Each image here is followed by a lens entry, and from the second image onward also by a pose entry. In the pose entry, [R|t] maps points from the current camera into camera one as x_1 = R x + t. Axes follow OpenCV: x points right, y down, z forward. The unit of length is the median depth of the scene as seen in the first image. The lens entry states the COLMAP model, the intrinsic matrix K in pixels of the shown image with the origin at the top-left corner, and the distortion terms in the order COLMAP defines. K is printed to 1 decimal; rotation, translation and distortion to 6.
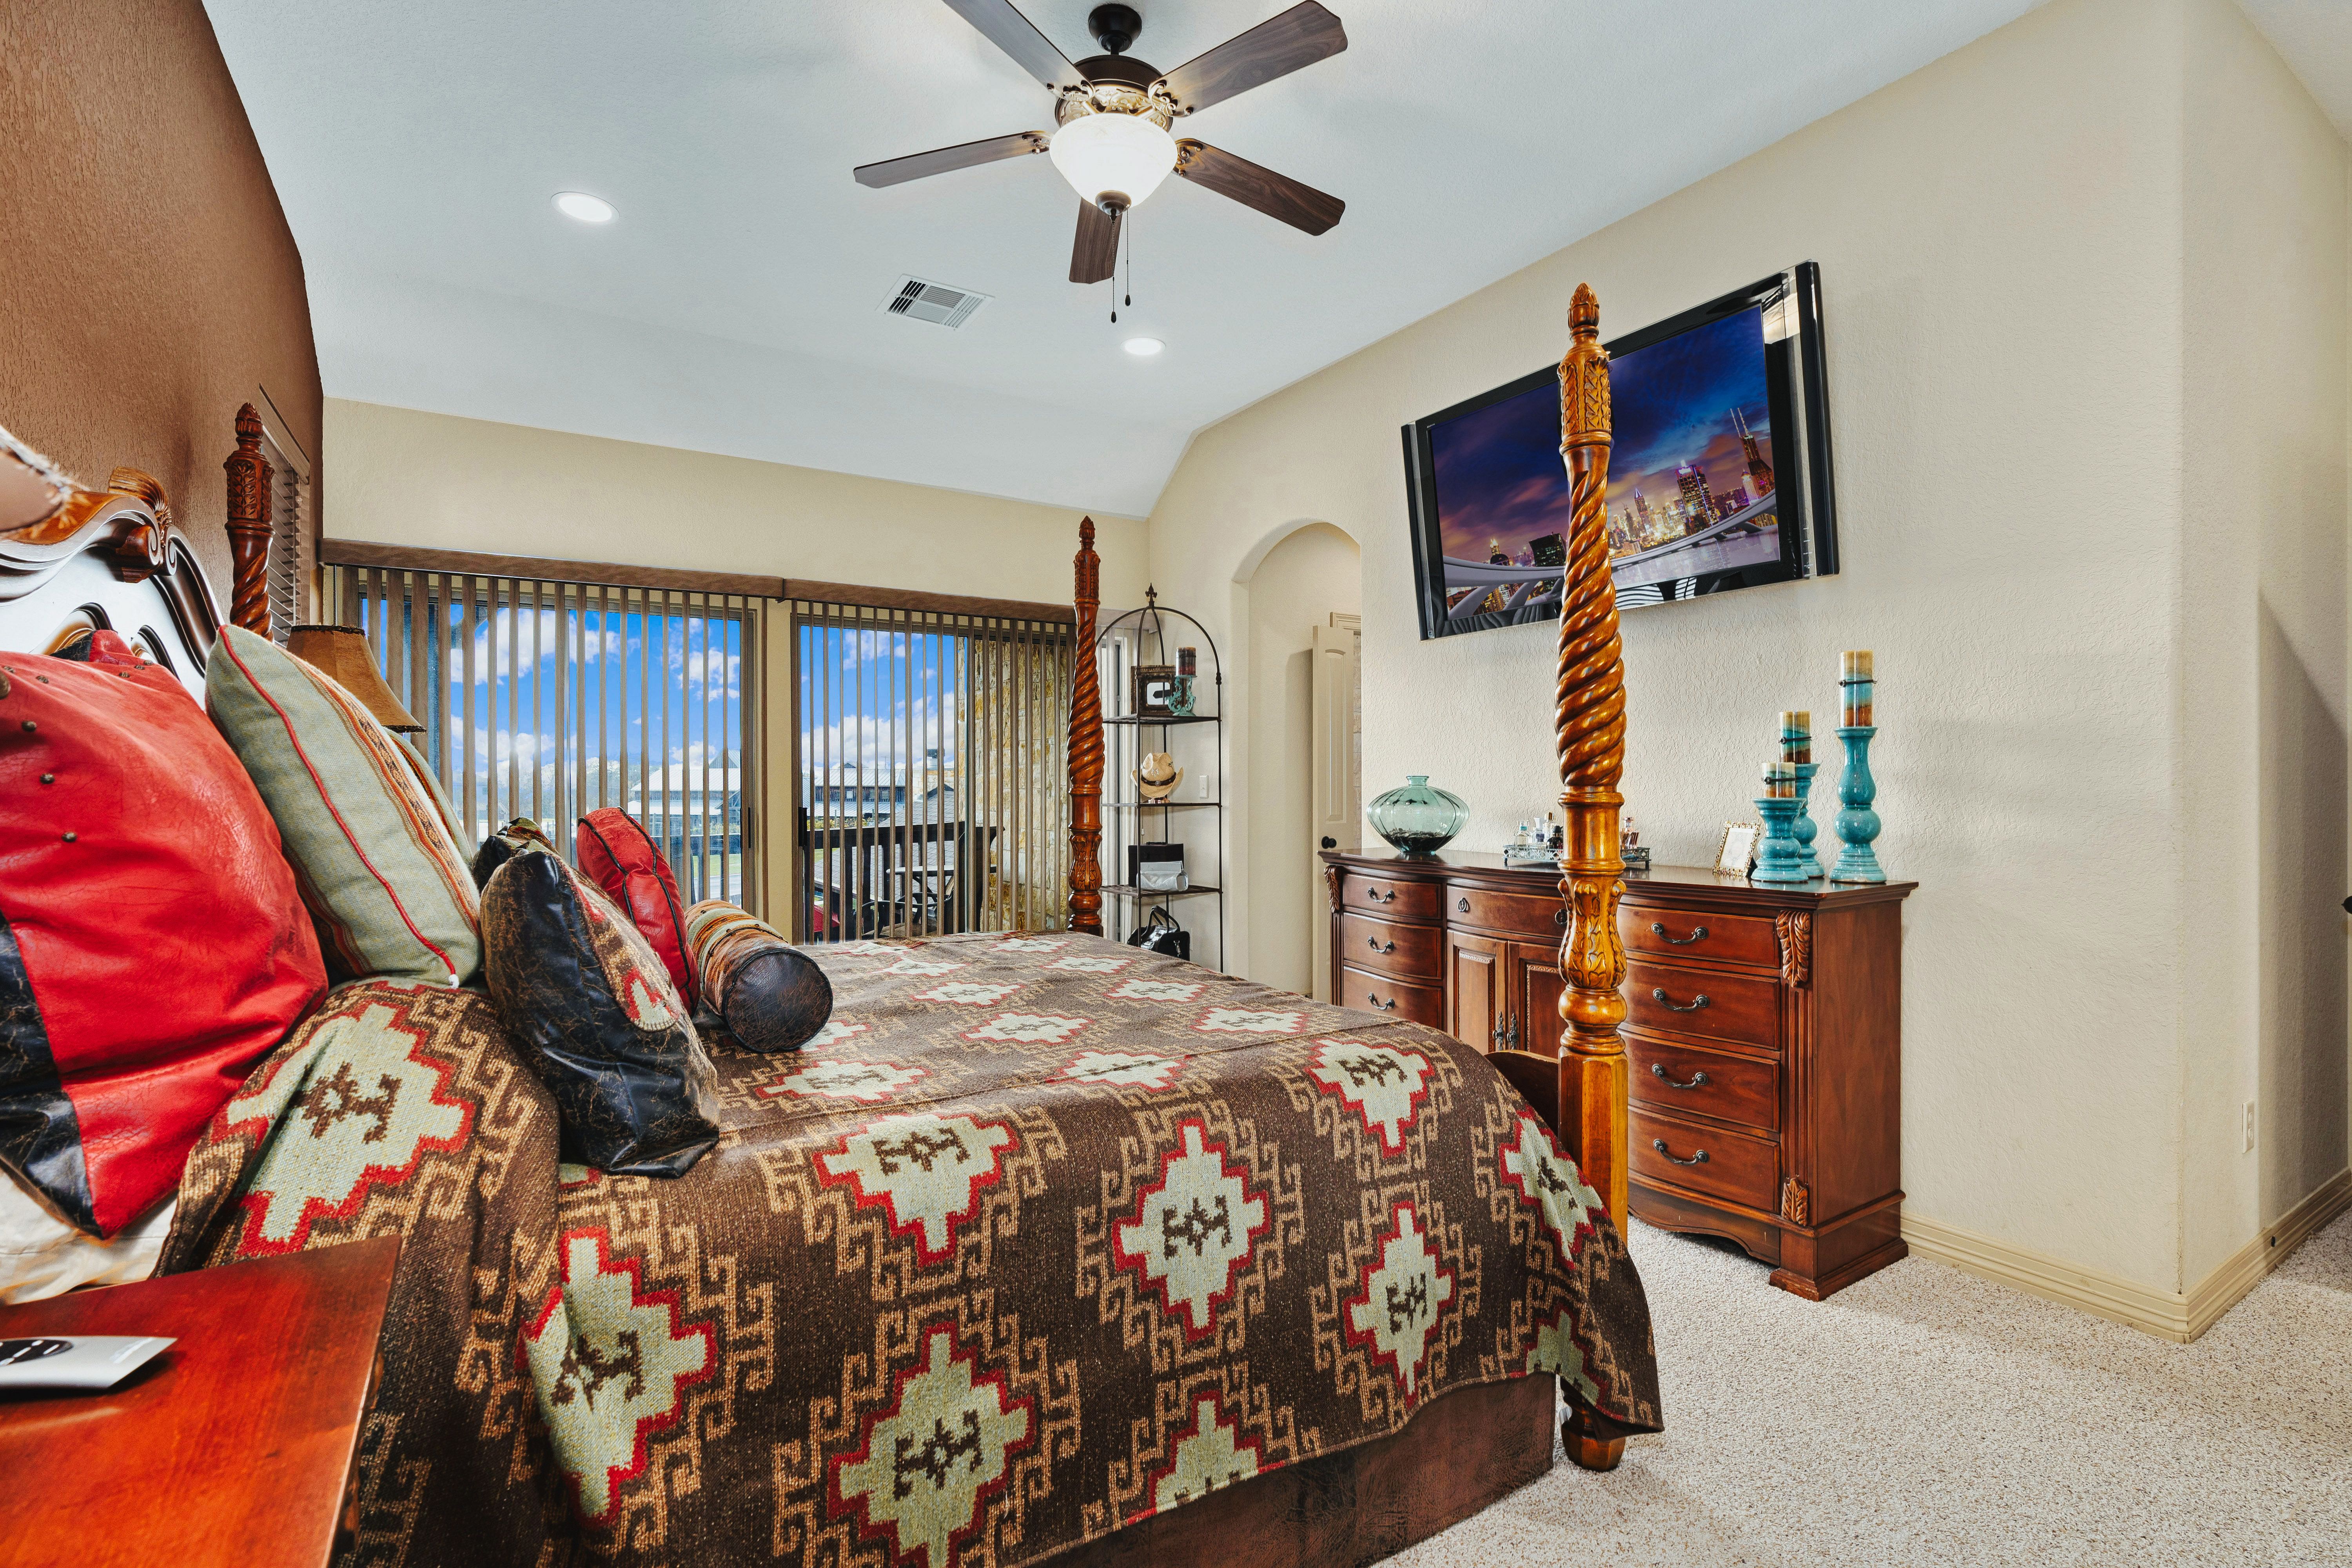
lens RADIAL K [[1070.3, 0, 1181.7], [0, 1070.3, 786.9], [0, 0, 1]] dist [-0.005325, 0.001163]
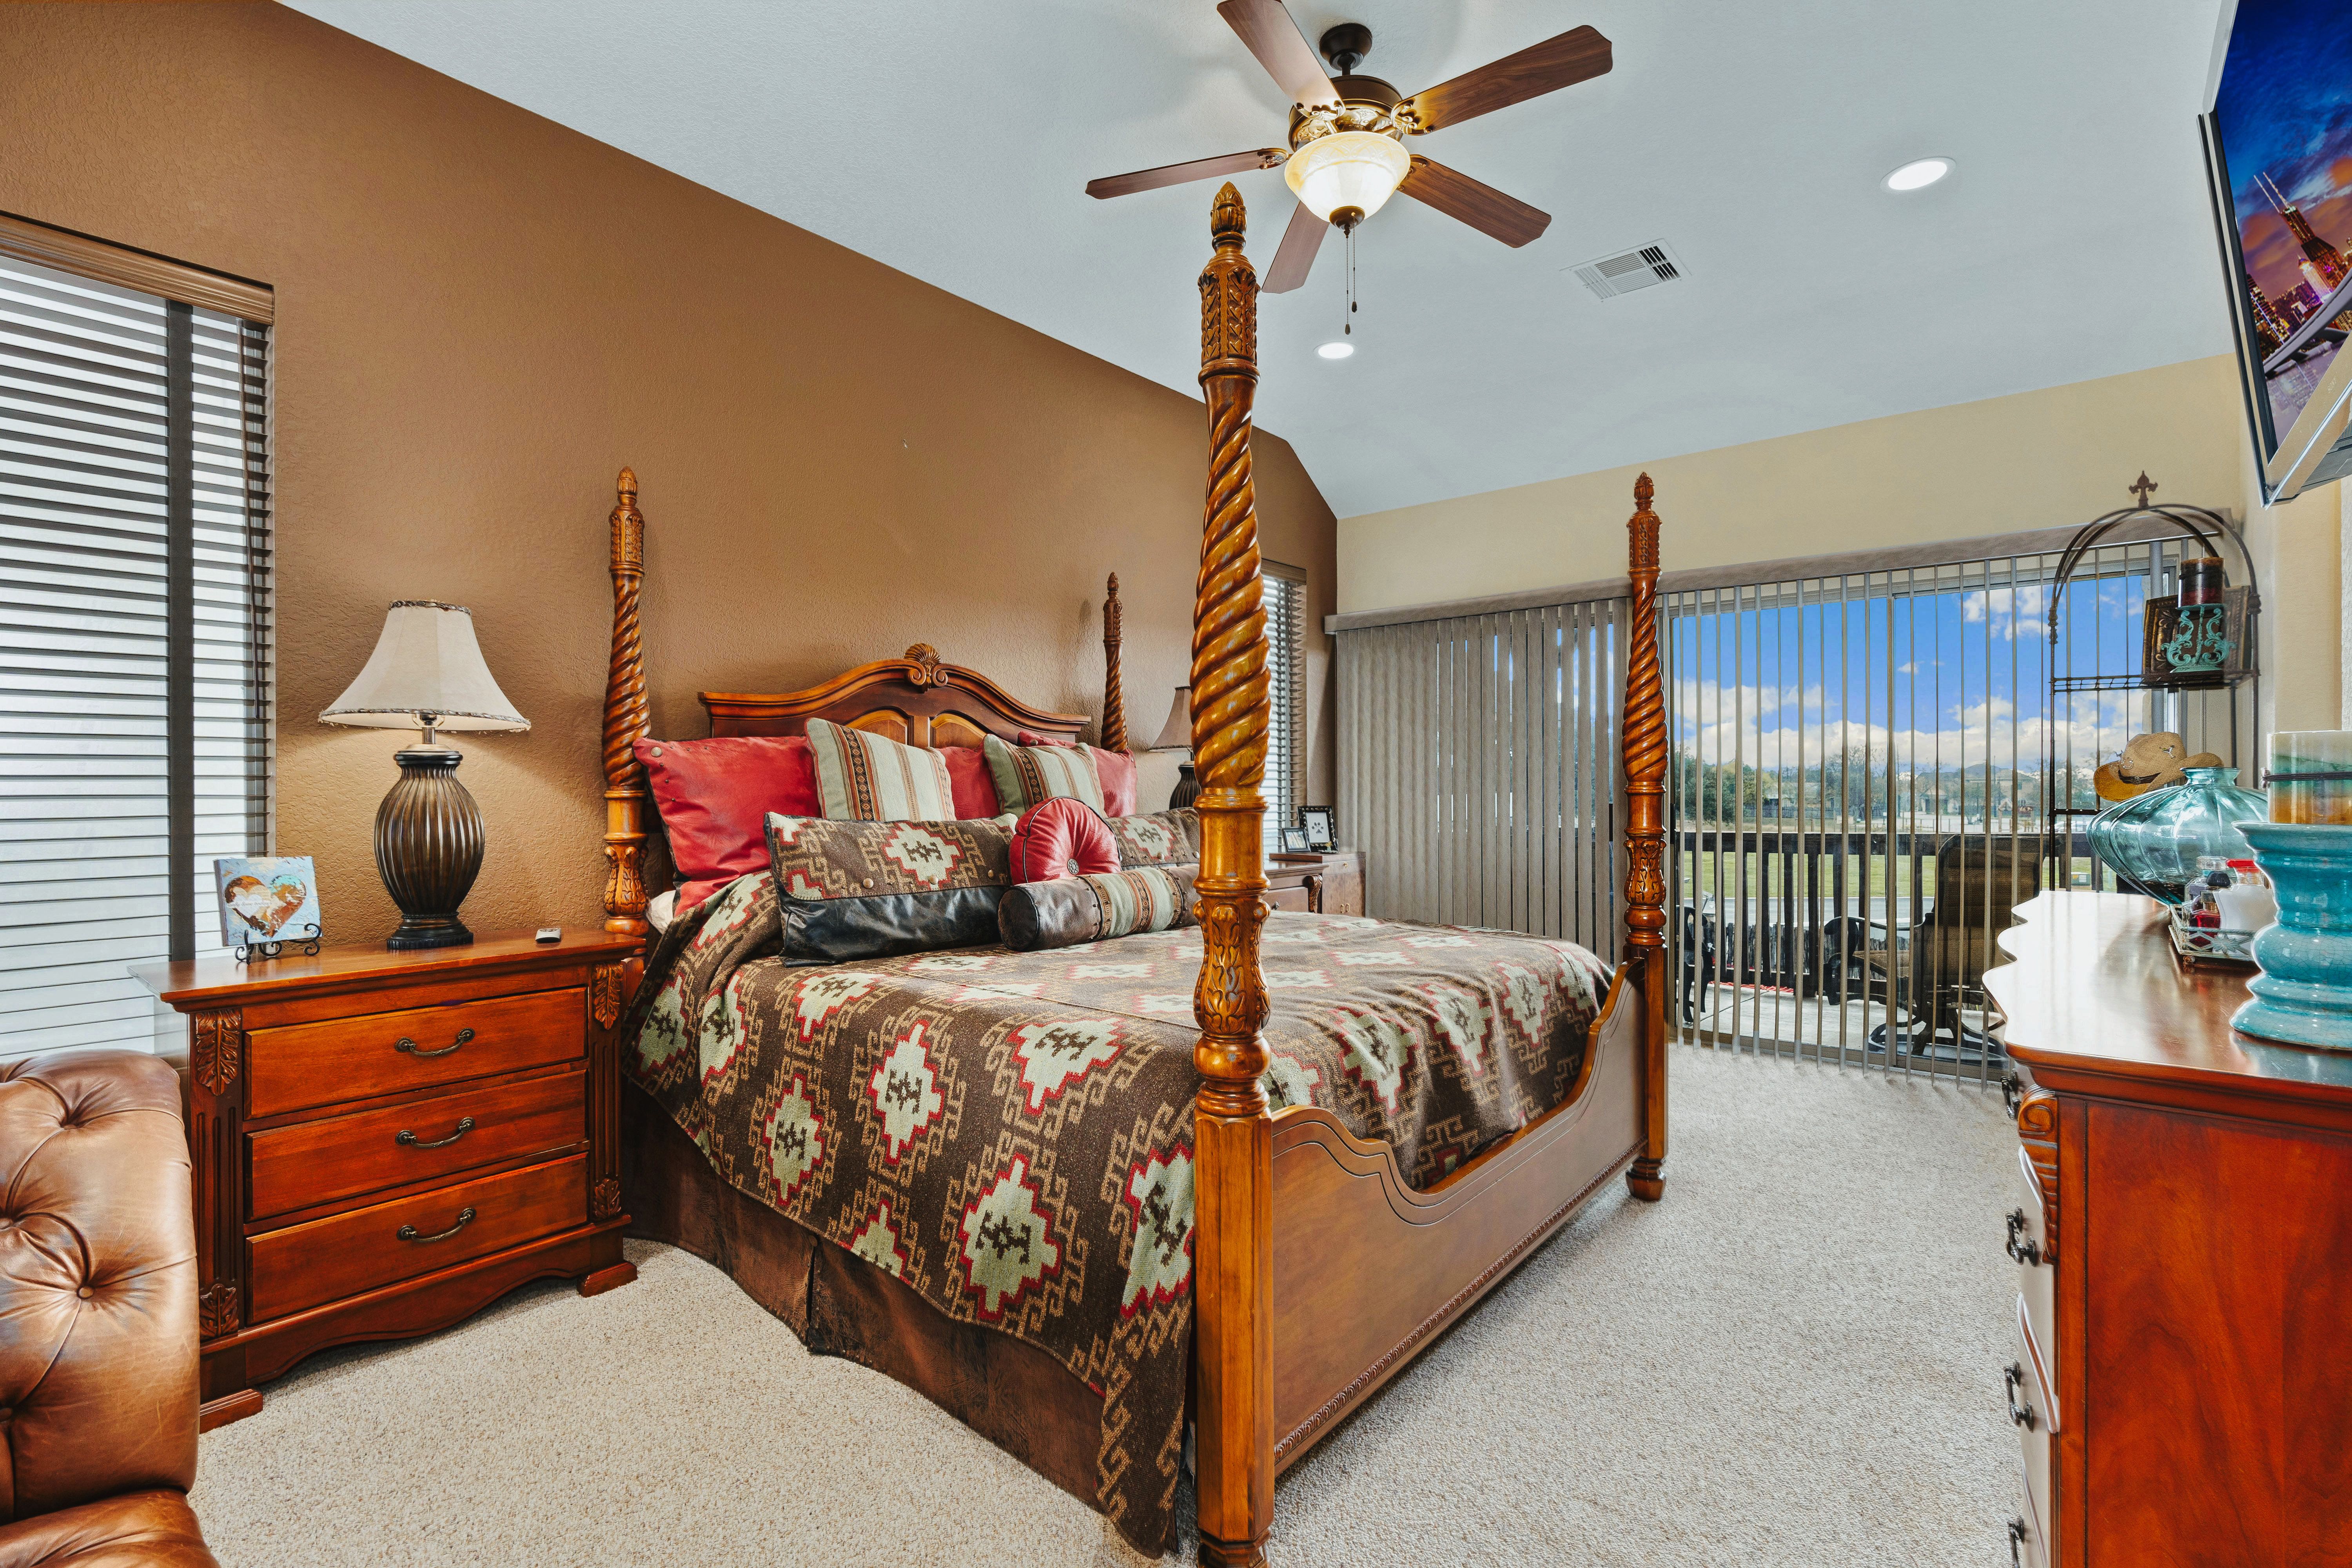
lens RADIAL K [[1070.3, 0, 1181.7], [0, 1070.3, 786.9], [0, 0, 1]] dist [-0.005325, 0.001163]
pose [[0.299456, 0.006285, -0.954089, 1.452657], [-0.002240, 0.999980, 0.005884, -0.007926], [0.954107, 0.000376, 0.299464, 0.896796]]
